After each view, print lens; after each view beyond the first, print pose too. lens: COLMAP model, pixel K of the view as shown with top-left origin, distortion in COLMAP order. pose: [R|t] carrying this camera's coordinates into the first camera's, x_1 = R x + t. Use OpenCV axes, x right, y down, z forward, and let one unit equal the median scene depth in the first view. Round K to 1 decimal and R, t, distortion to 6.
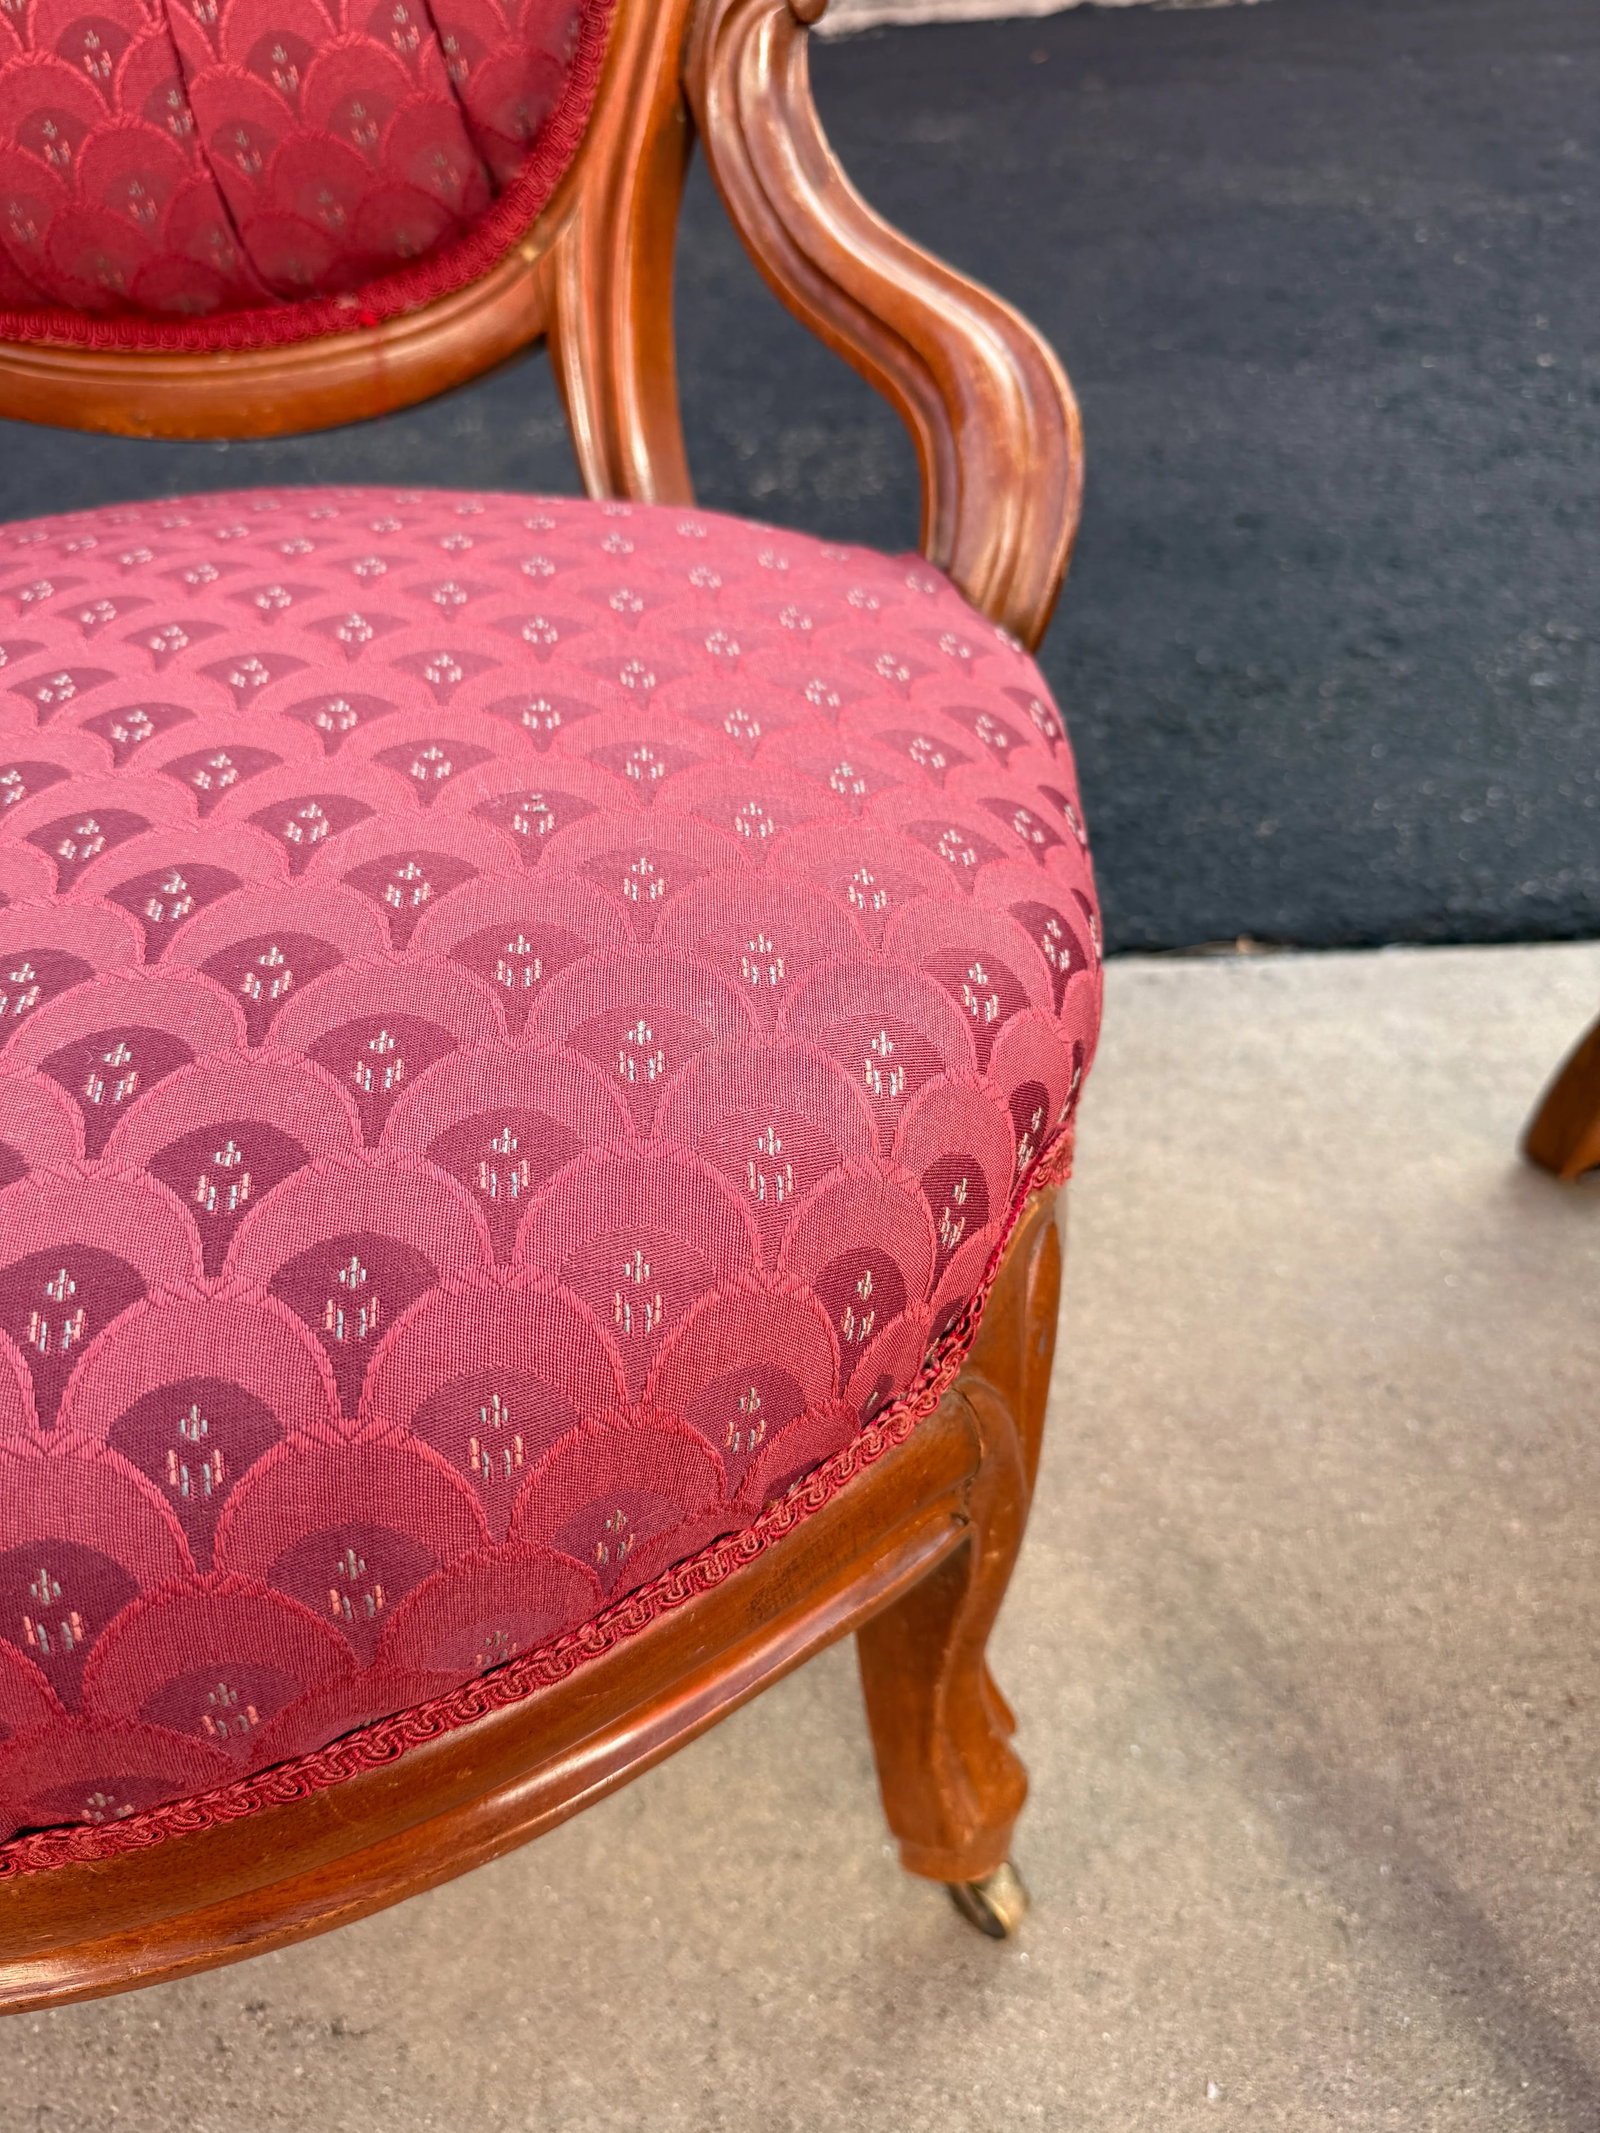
lens RADIAL K [[1566.3, 0, 807.2], [0, 1566.3, 1080.2], [0, 0, 1]] dist [-0.014467, -0.007608]
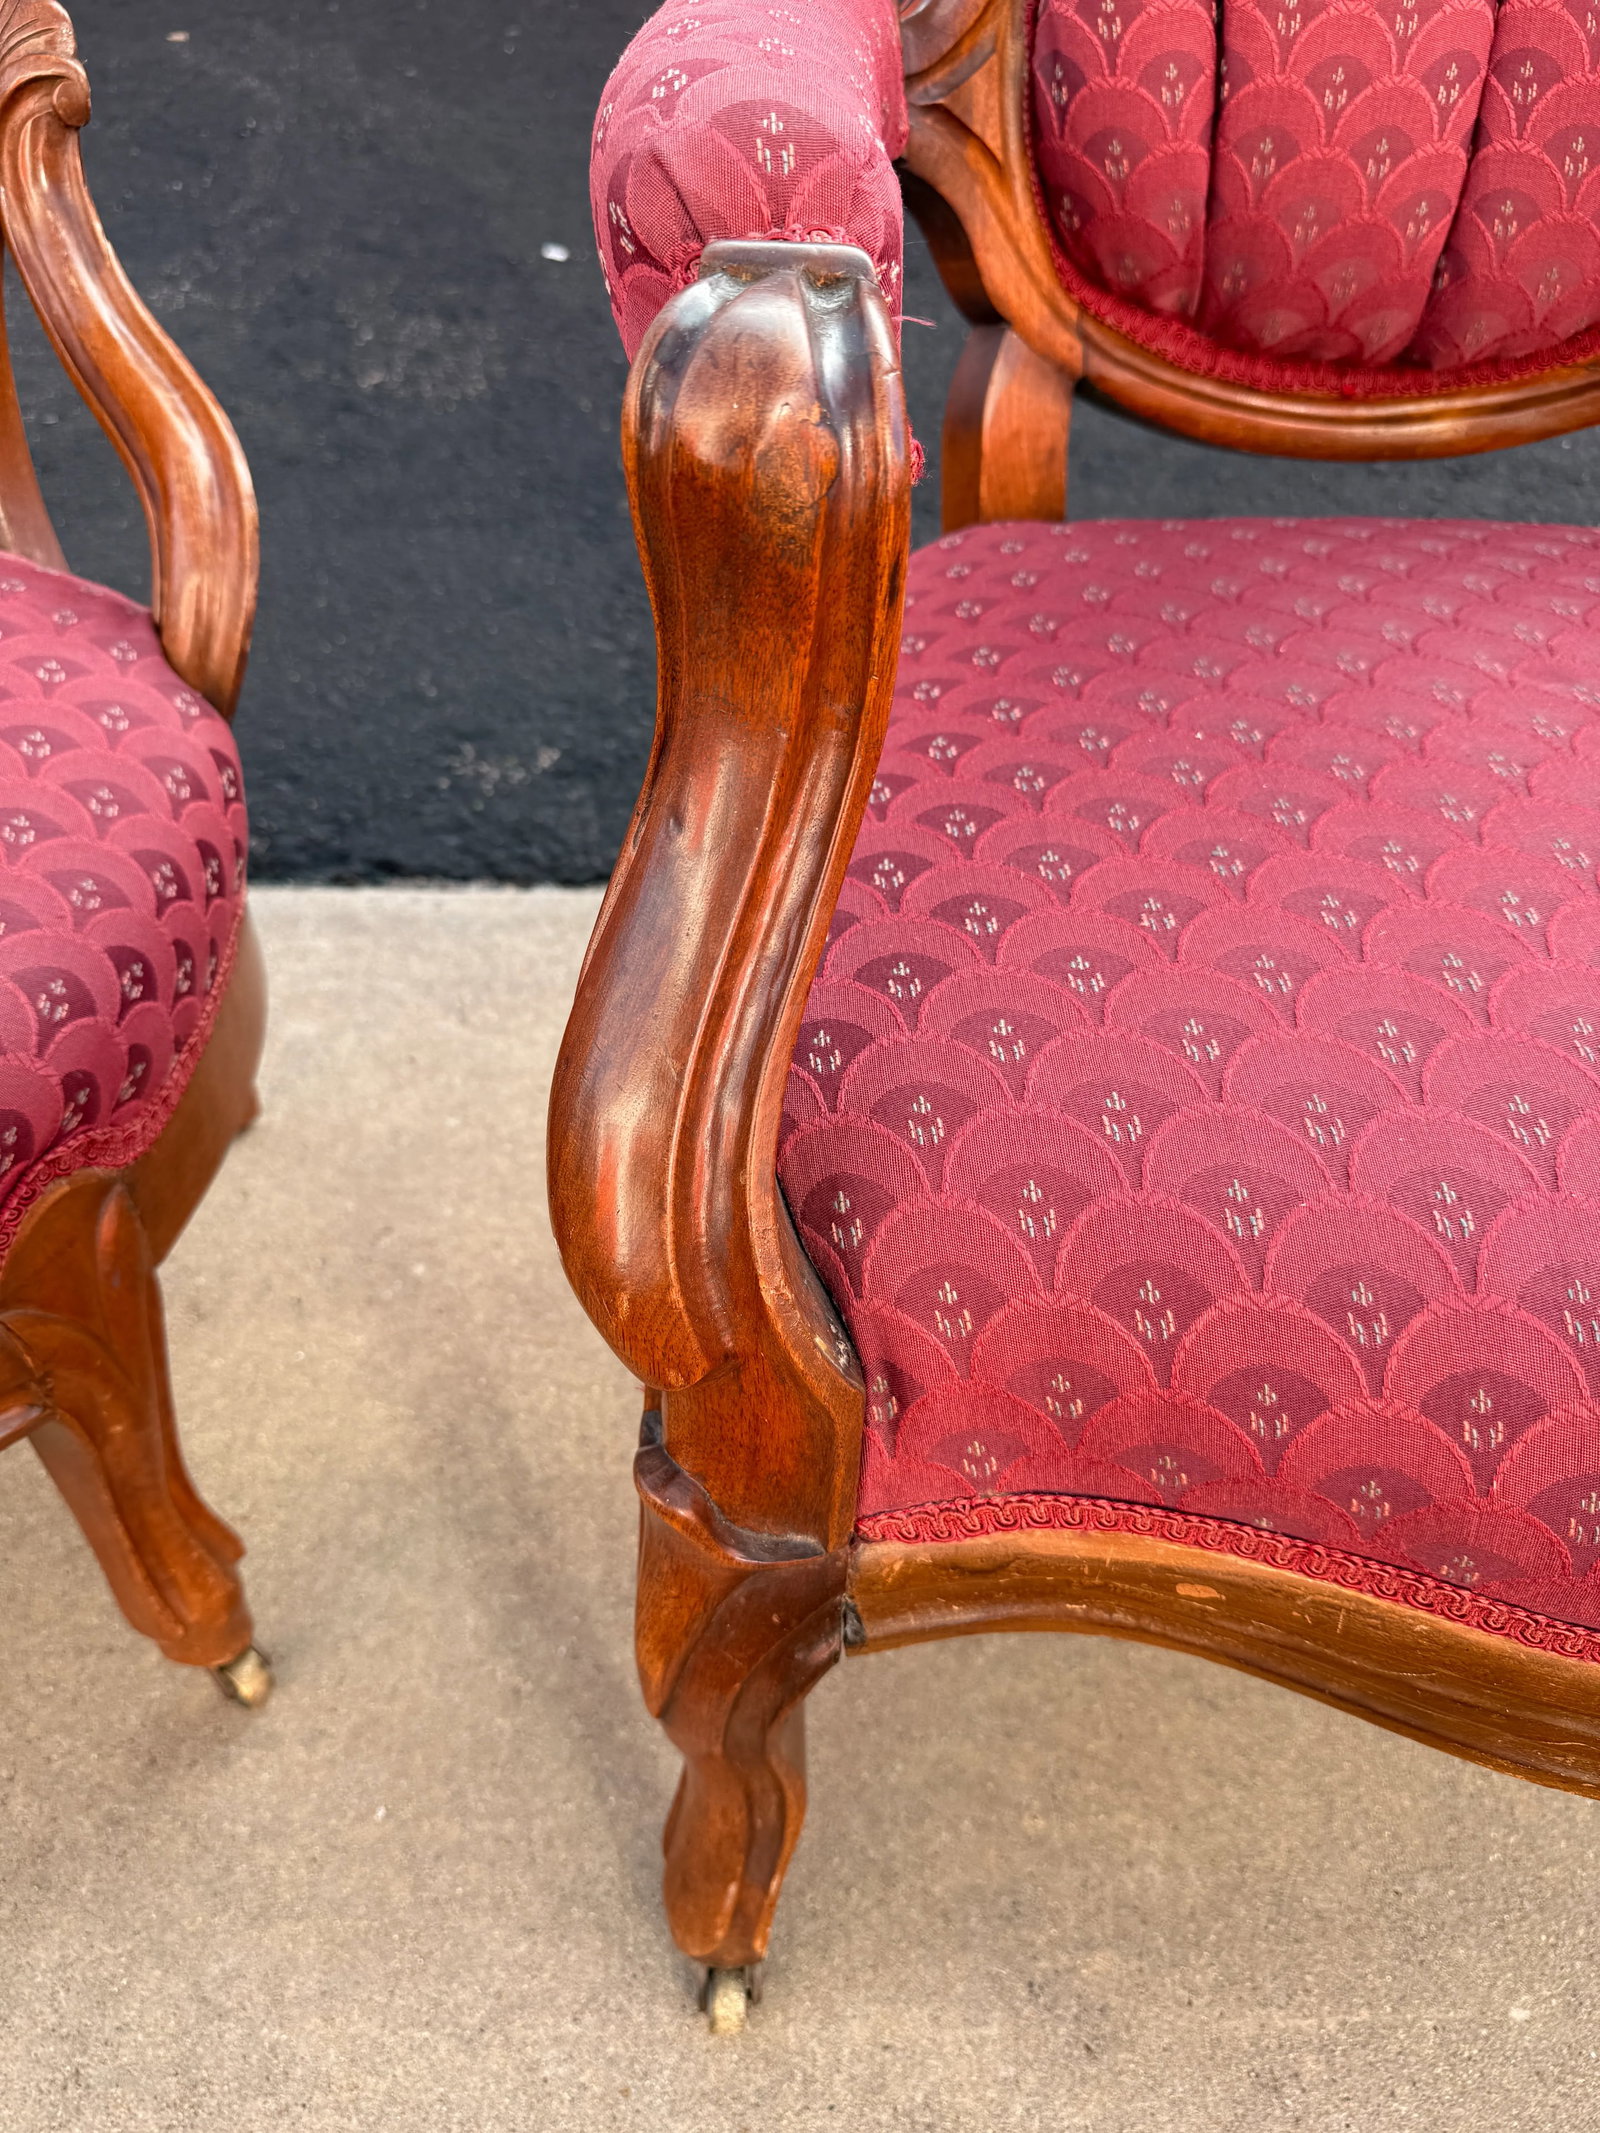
lens RADIAL K [[1558.6, 0, 800.0], [0, 1558.6, 1066.5], [0, 0, 1]] dist [-0.028078, 0.015341]
pose [[0.992326, 0.015077, 0.122726, 0.372401], [-0.027272, 0.994783, 0.098304, -0.104904], [-0.120603, -0.100897, 0.987560, -0.242358]]
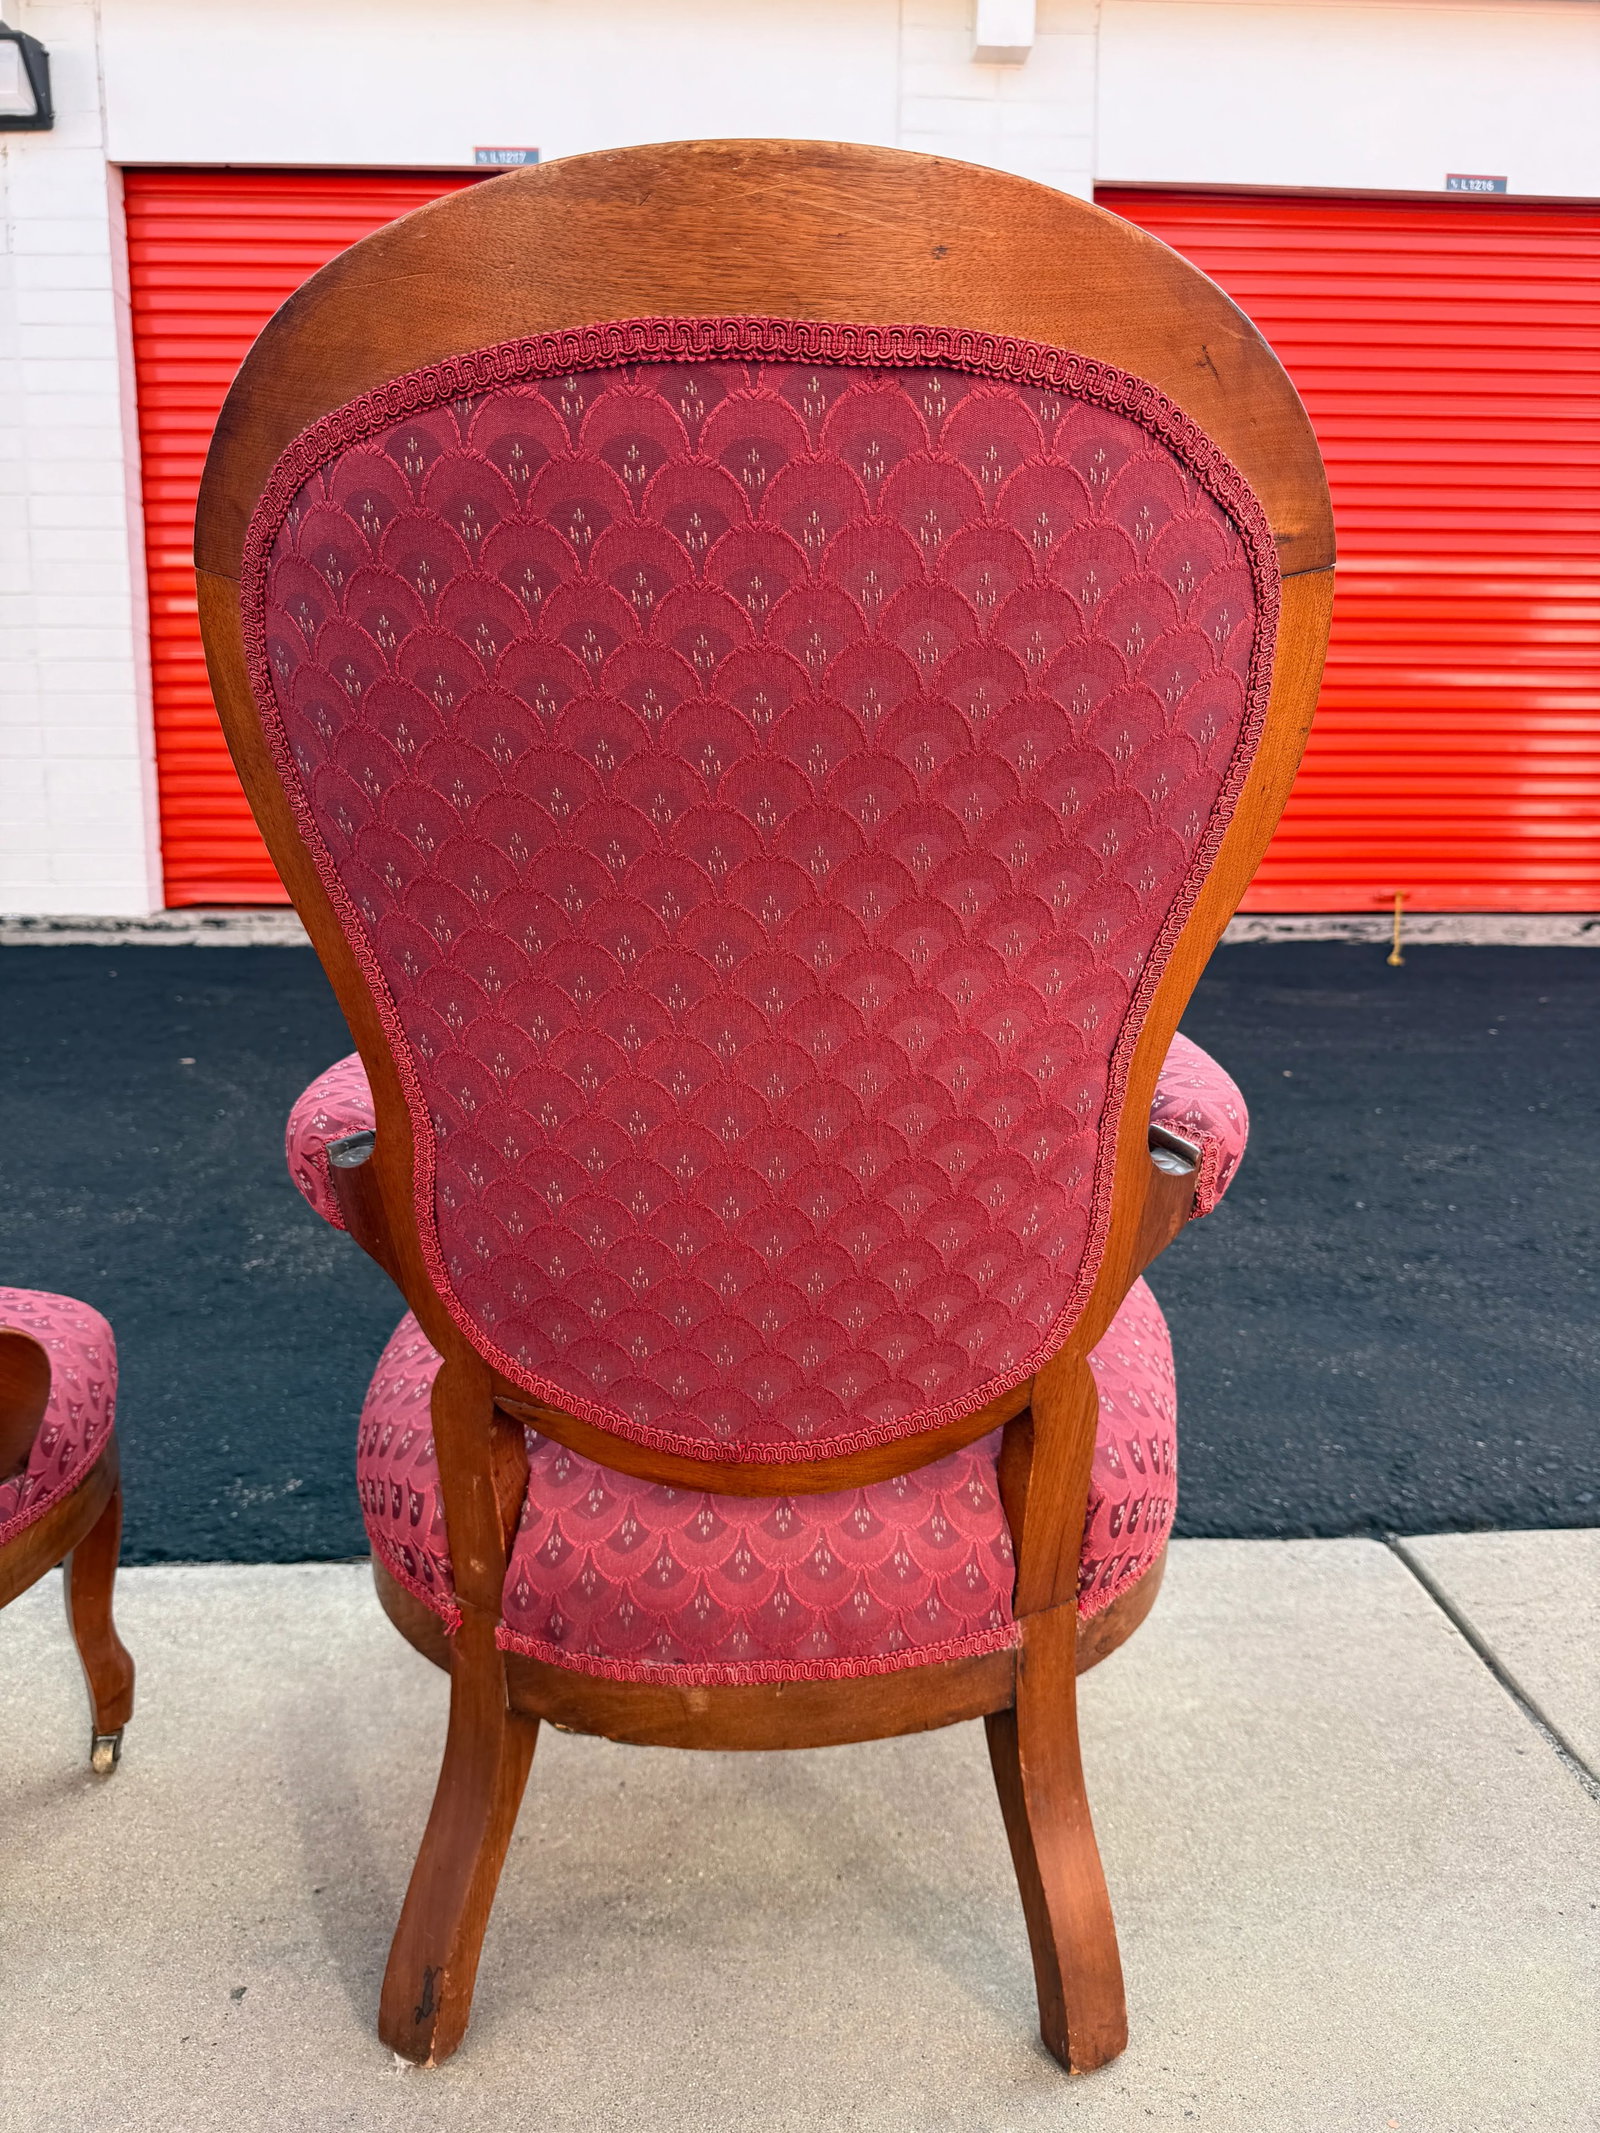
lens RADIAL K [[1533.0, 0, 828.7], [0, 1533.0, 1064.0], [0, 0, 1]] dist [-0.000618, -0.007462]
pose [[0.989738, 0.063891, 0.127817, 0.884507], [0.002518, 0.886538, -0.462650, 0.351840], [-0.142874, 0.458224, 0.877279, -1.219199]]
